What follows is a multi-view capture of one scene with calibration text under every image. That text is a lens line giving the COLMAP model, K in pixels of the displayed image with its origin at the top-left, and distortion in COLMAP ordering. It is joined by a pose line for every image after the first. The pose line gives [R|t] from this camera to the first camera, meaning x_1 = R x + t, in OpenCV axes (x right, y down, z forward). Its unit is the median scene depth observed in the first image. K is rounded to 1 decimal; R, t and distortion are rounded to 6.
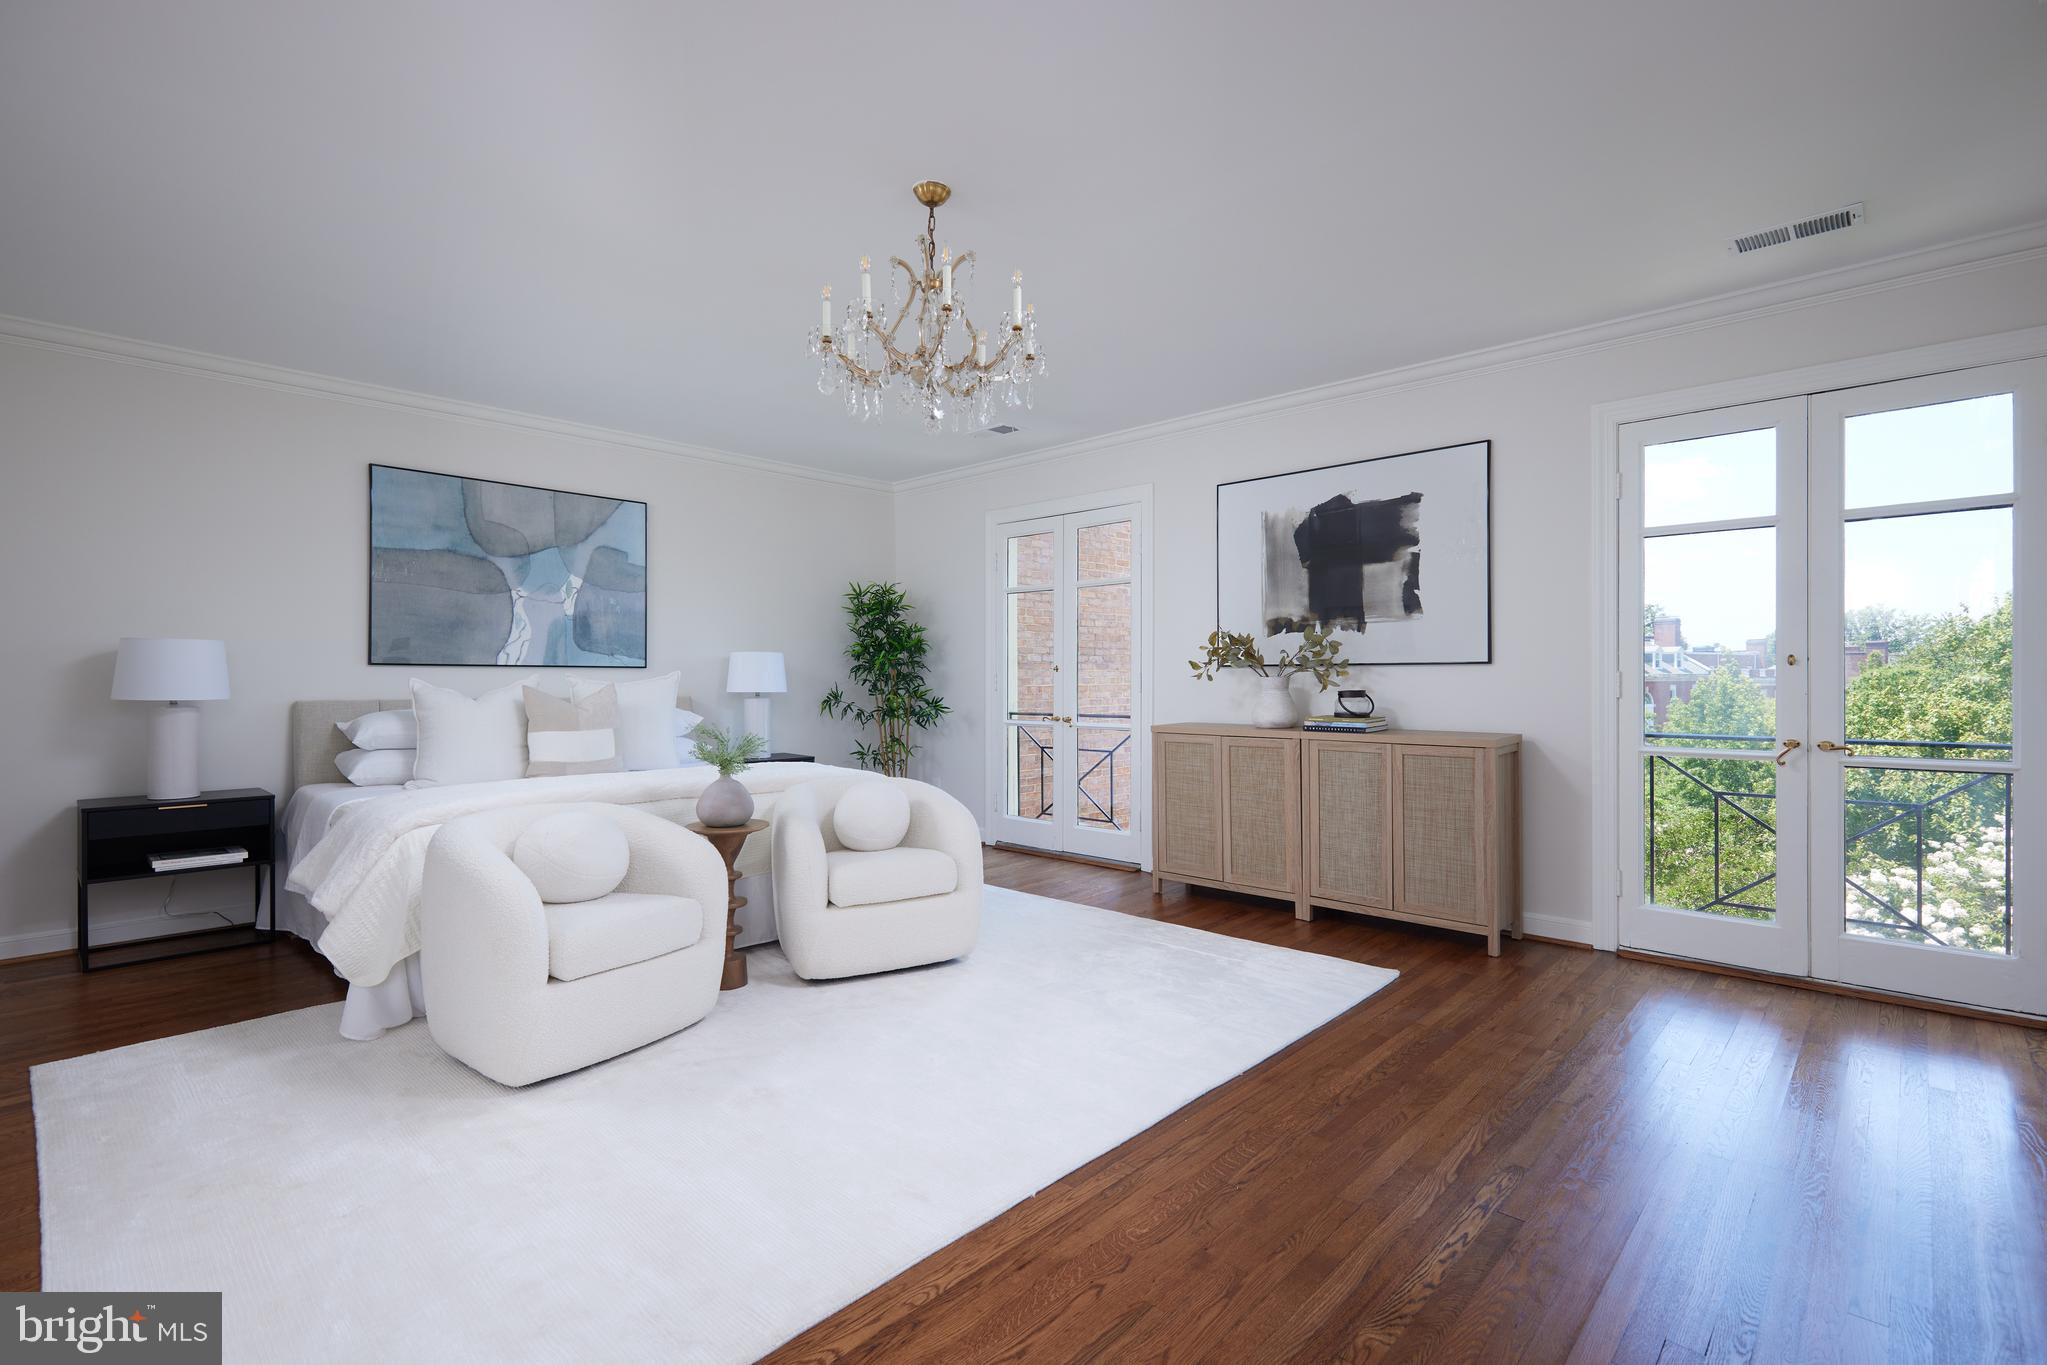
lens RADIAL K [[937.4, 0, 1022.4], [0, 937.4, 672.9], [0, 0, 1]] dist [0.012326, -0.000975]
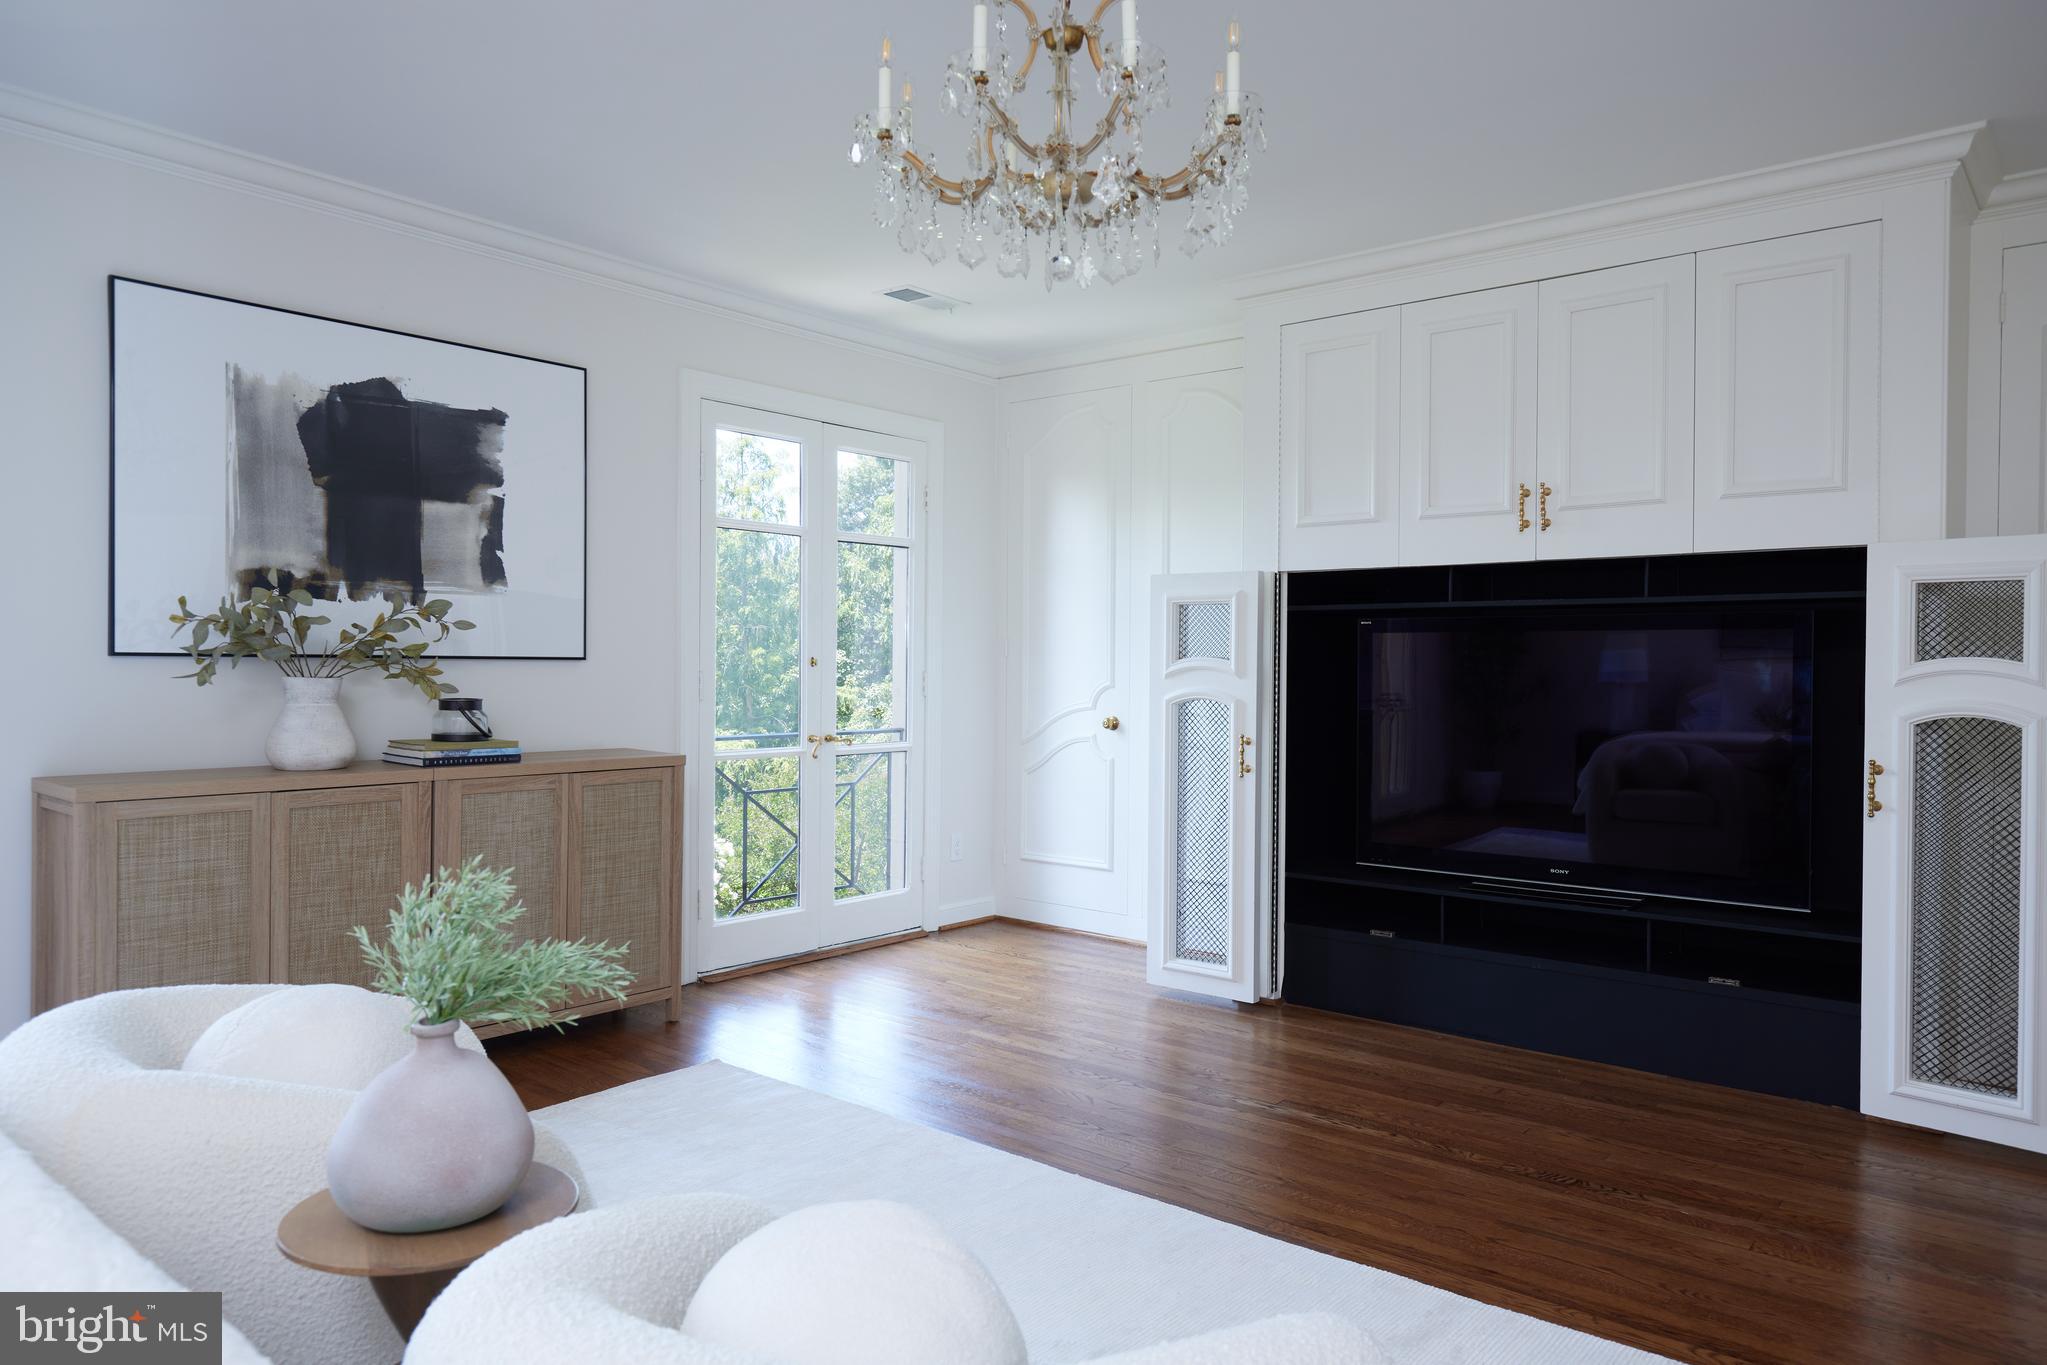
lens RADIAL K [[1361.4, 0, 1022.8], [0, 1361.4, 674.4], [0, 0, 1]] dist [0.001840, 0.000598]
pose [[-0.067065, -0.002903, 0.997744, -0.591123], [-0.009760, 0.999950, 0.002254, -0.003723], [-0.997701, -0.009587, -0.067090, 0.667477]]
